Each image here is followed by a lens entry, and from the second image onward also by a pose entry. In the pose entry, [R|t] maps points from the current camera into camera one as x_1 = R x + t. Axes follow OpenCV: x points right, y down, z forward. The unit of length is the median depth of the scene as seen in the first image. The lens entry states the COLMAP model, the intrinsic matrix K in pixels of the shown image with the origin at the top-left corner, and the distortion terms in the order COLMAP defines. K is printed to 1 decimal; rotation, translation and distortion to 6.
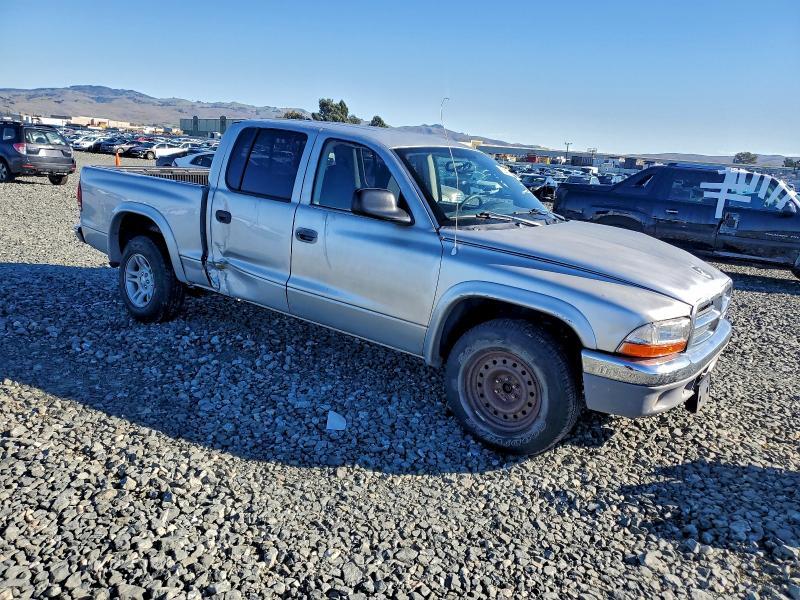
lens RADIAL K [[630.6, 0, 397.2], [0, 630.6, 299.4], [0, 0, 1]] dist [-0.000996, 0.000214]
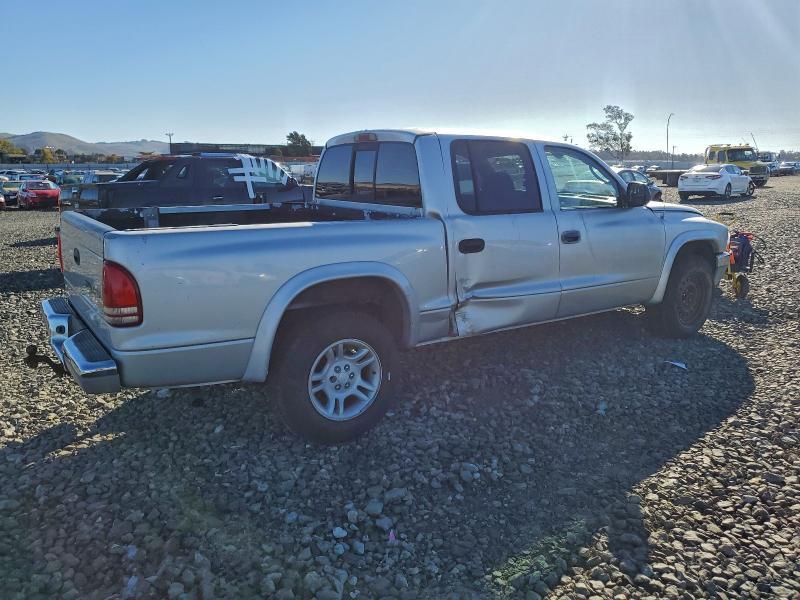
lens RADIAL K [[630.6, 0, 397.2], [0, 630.6, 299.4], [0, 0, 1]] dist [-0.000996, 0.000214]
pose [[0.267455, -0.272802, 0.924147, -1.098032], [0.241773, 0.947404, 0.209696, -0.261562], [-0.932745, 0.167349, 0.319344, 0.817341]]
